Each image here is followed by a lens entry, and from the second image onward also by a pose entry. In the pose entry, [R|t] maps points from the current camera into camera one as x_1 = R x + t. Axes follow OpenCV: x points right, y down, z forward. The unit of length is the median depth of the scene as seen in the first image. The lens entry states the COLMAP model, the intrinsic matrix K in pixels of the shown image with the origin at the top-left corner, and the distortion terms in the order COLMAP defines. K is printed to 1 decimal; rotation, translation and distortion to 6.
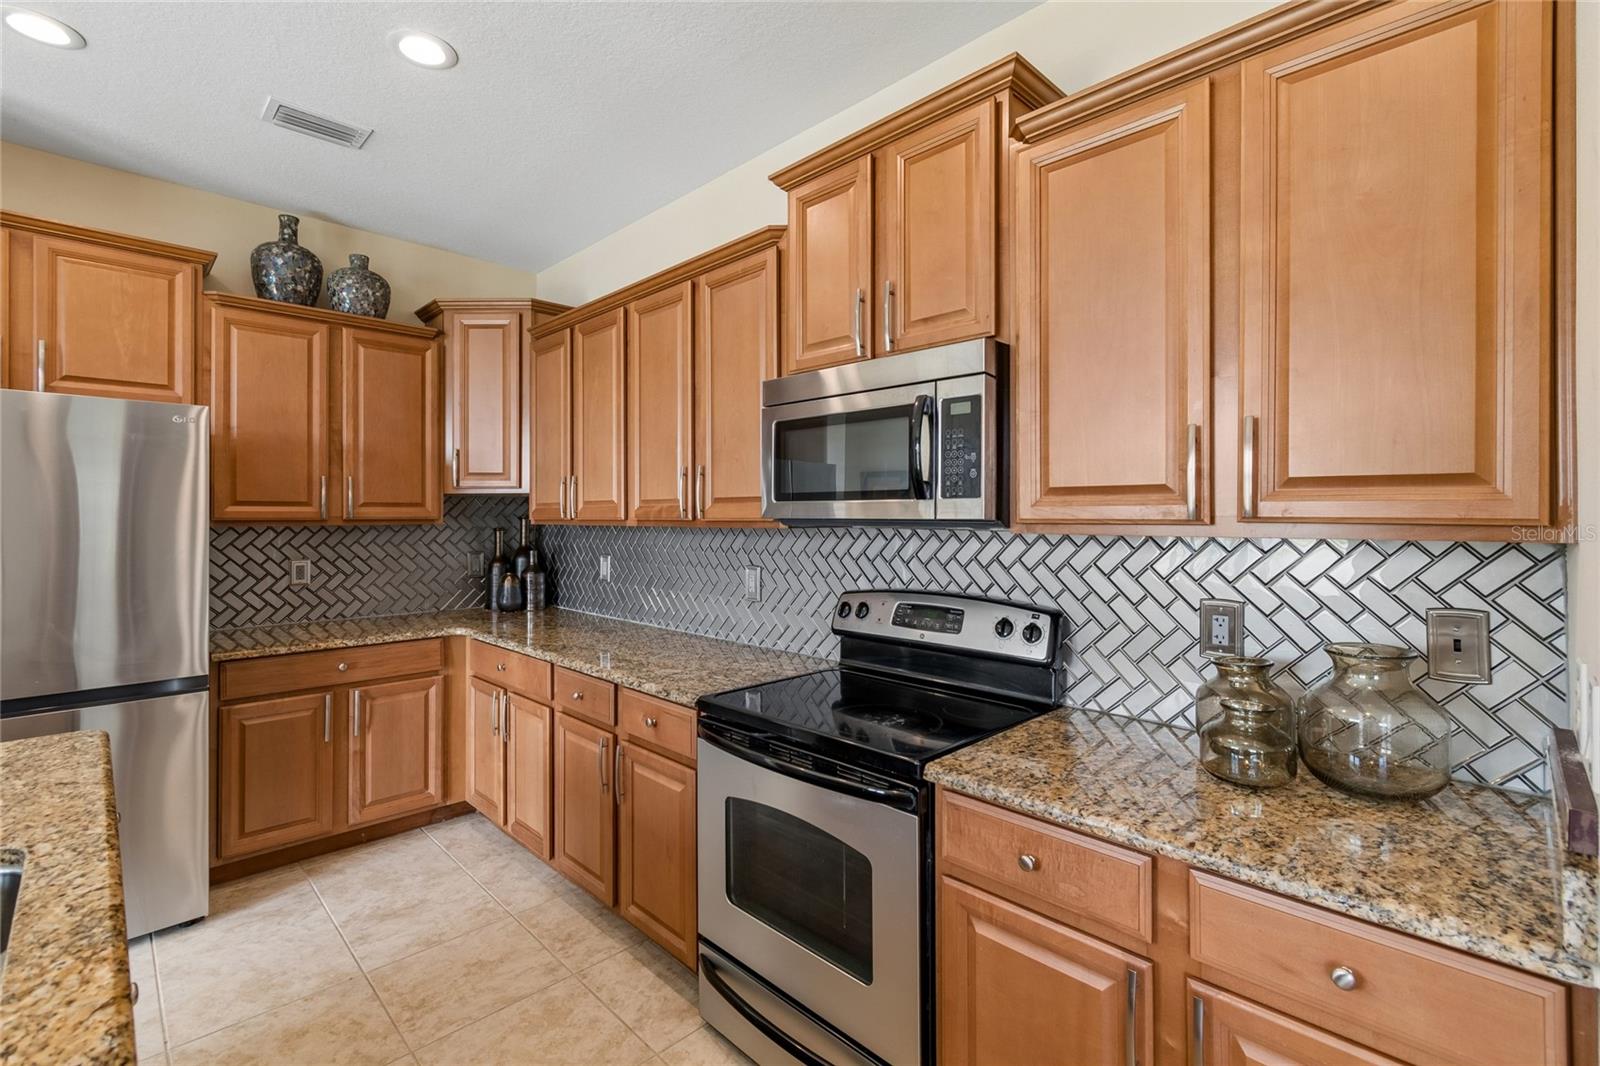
lens RADIAL K [[713.0, 0, 797.8], [0, 713.0, 512.3], [0, 0, 1]] dist [0.004612, -0.002905]
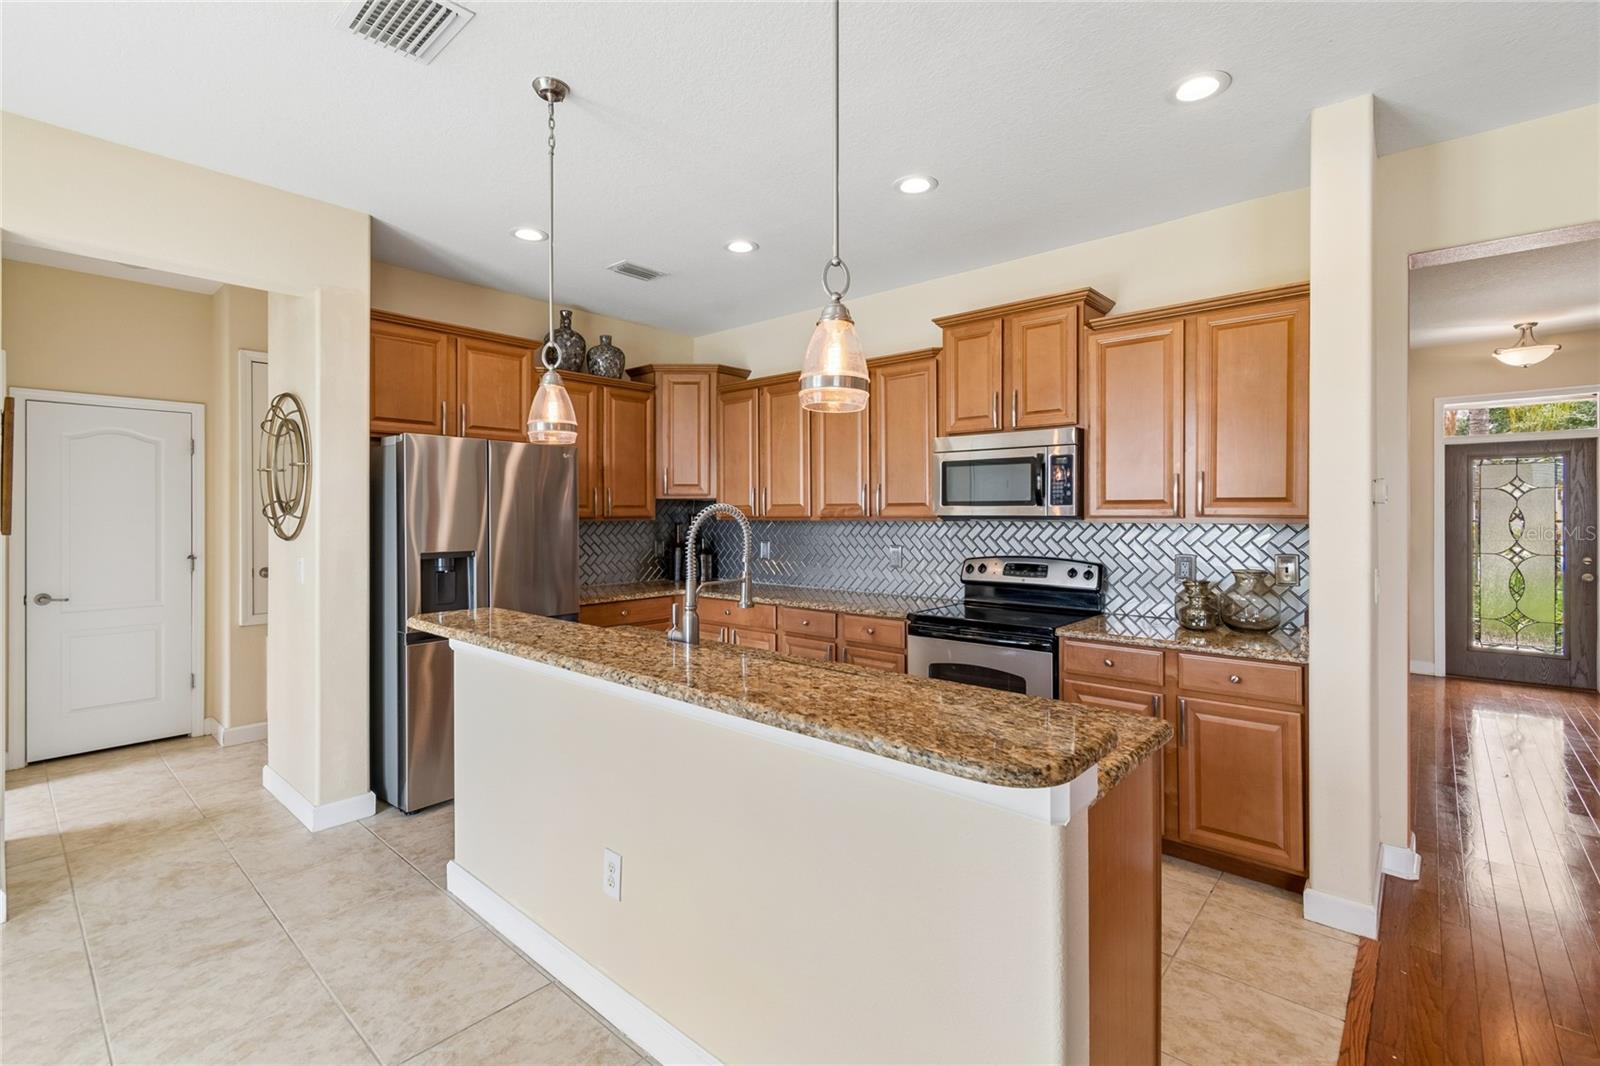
lens RADIAL K [[713.0, 0, 795.5], [0, 713.0, 515.4], [0, 0, 1]] dist [0.004612, -0.002905]
pose [[0.997763, -0.002624, 0.066802, -0.575967], [0.002015, 0.999956, 0.009186, -0.010006], [-0.066823, -0.009031, 0.997724, -0.845762]]
